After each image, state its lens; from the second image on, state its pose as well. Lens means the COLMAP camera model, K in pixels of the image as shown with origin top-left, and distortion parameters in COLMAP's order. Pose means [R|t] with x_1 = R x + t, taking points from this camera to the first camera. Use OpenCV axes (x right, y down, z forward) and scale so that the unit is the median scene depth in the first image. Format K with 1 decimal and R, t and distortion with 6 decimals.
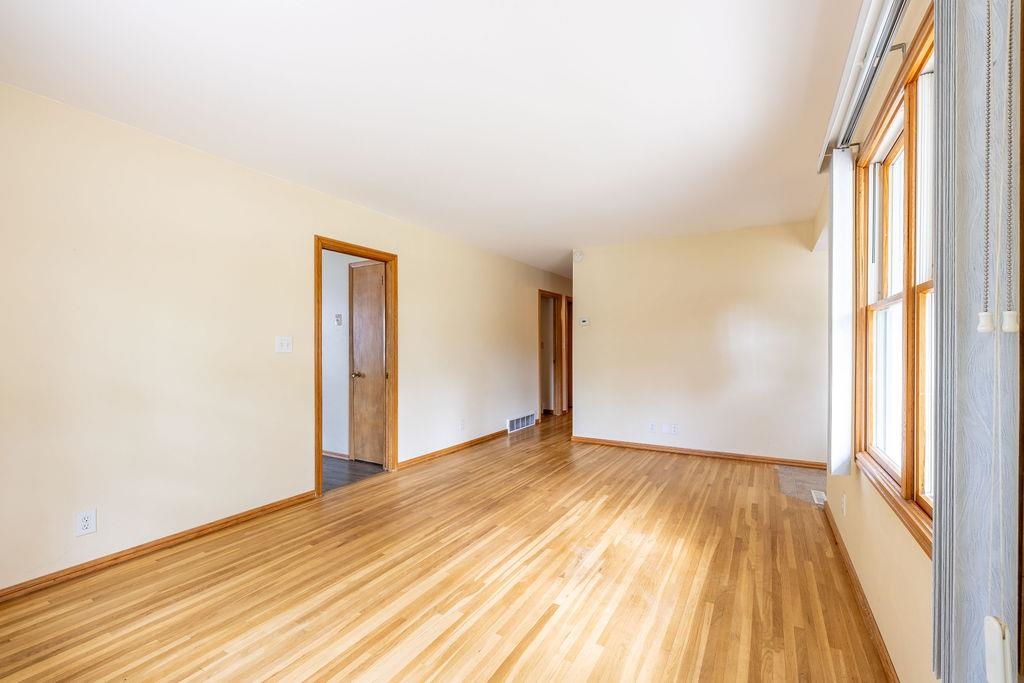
lens RADIAL K [[431.8, 0, 511.1], [0, 431.8, 347.0], [0, 0, 1]] dist [0.000784, 0.000291]
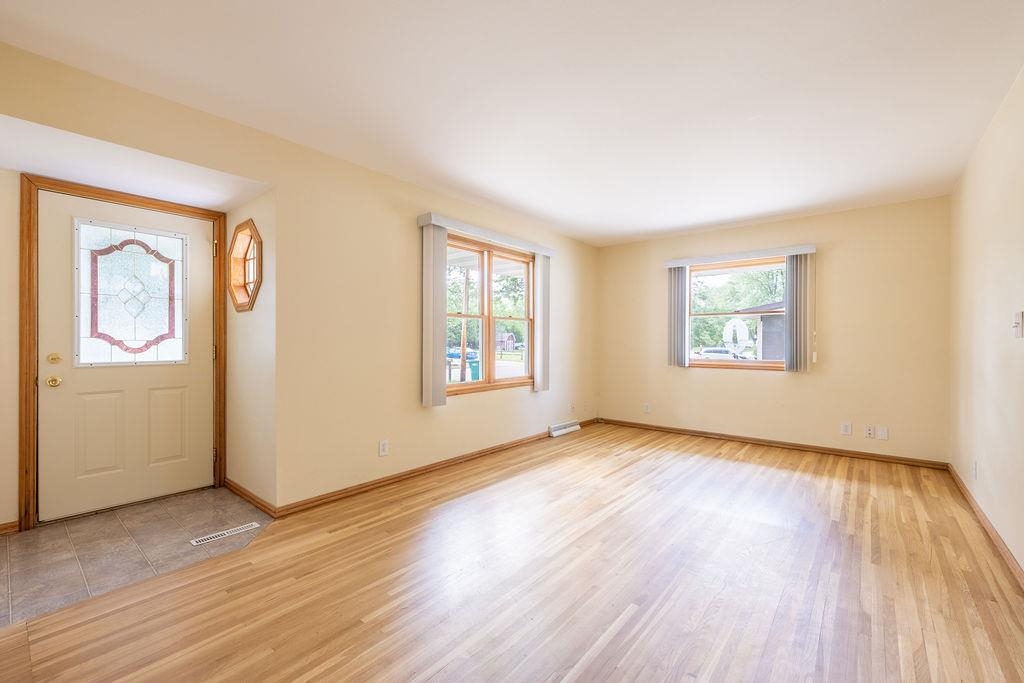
lens RADIAL K [[431.8, 0, 513.3], [0, 431.8, 343.9], [0, 0, 1]] dist [0.000784, 0.000291]
pose [[-0.987790, -0.002587, 0.155771, 0.128443], [-0.001384, 0.999968, 0.007835, 0.020616], [-0.155786, 0.007524, -0.987762, 1.883585]]
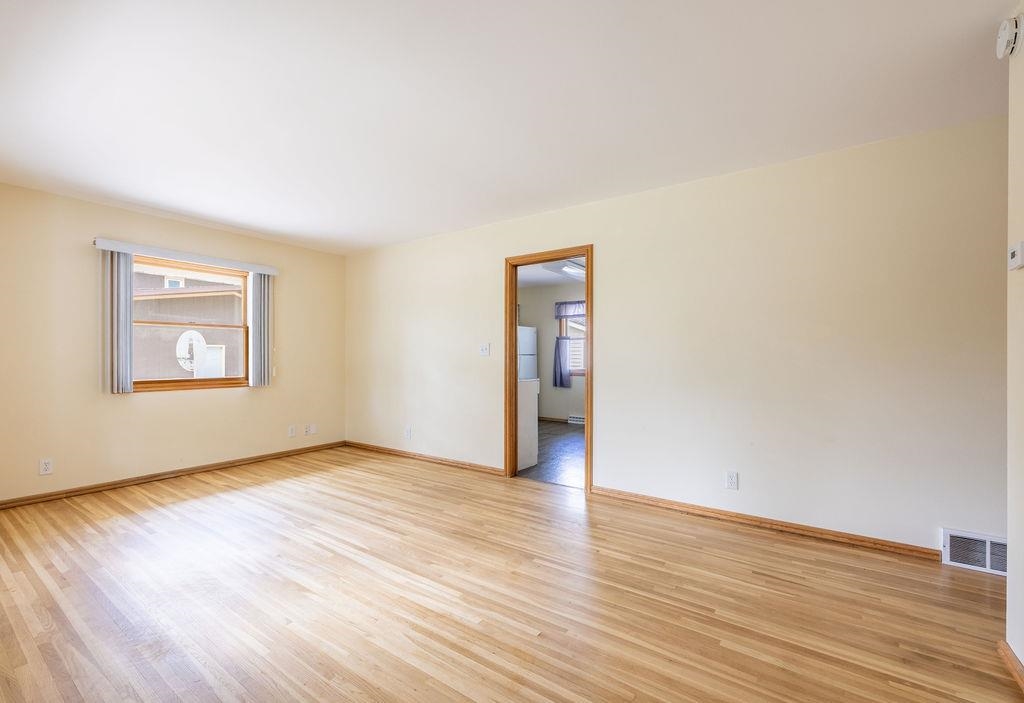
lens RADIAL K [[449.9, 0, 494.3], [0, 449.9, 350.2], [0, 0, 1]] dist [0.003063, 0.000635]
pose [[-0.100556, -0.011163, -0.994869, 0.912183], [-0.002029, 0.999937, -0.011015, 0.014513], [0.994929, 0.000911, -0.100572, 1.253888]]
